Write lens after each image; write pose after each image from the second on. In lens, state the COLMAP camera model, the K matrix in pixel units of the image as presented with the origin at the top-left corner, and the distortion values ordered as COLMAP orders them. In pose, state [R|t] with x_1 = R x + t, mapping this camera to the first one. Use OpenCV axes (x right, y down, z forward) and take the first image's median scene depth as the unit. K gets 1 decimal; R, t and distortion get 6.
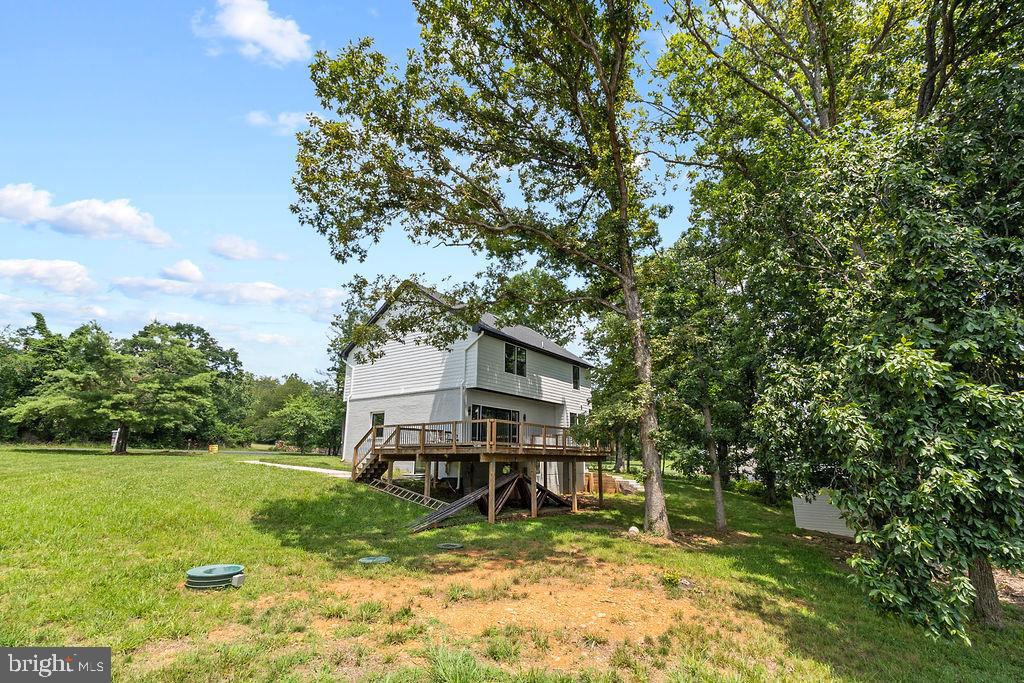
lens RADIAL K [[475.9, 0, 519.0], [0, 475.9, 344.5], [0, 0, 1]] dist [0.000265, 0.000123]
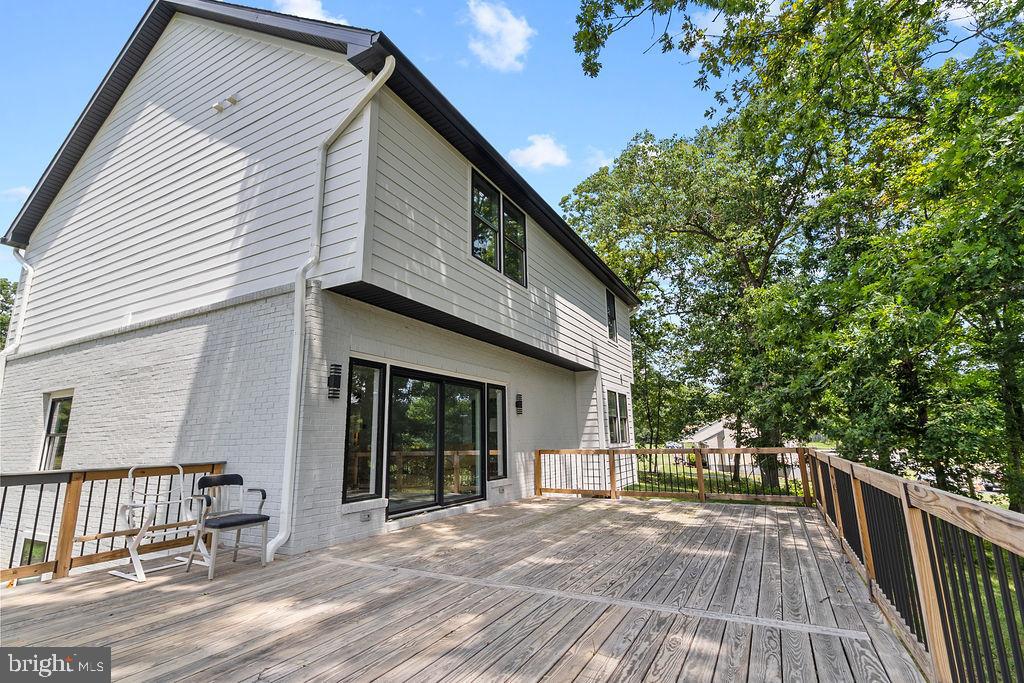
lens RADIAL K [[475.9, 0, 519.0], [0, 475.9, 344.5], [0, 0, 1]] dist [0.000265, 0.000123]
pose [[0.989892, 0.001235, 0.141815, -0.039457], [-0.006673, 0.999260, 0.037876, 0.100430], [-0.141663, -0.038439, 0.989168, 0.676669]]
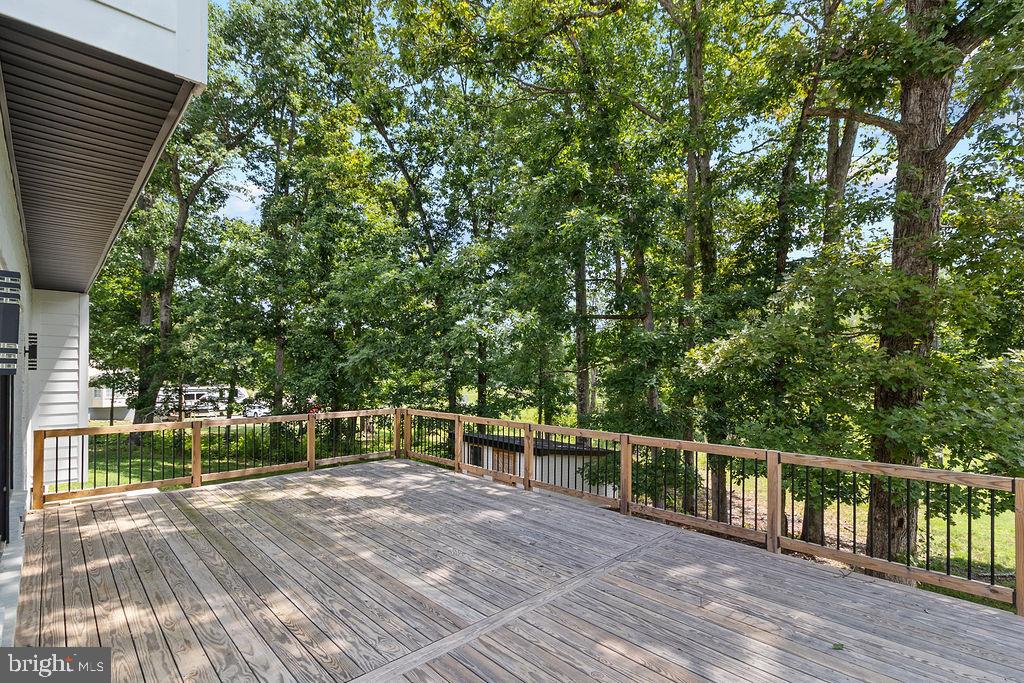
lens RADIAL K [[475.9, 0, 519.0], [0, 475.9, 344.5], [0, 0, 1]] dist [0.000265, 0.000123]
pose [[0.170939, 0.043047, 0.984341, -0.147248], [-0.235934, 0.971768, -0.001525, 0.109720], [-0.956616, -0.231979, 0.176270, 0.807805]]
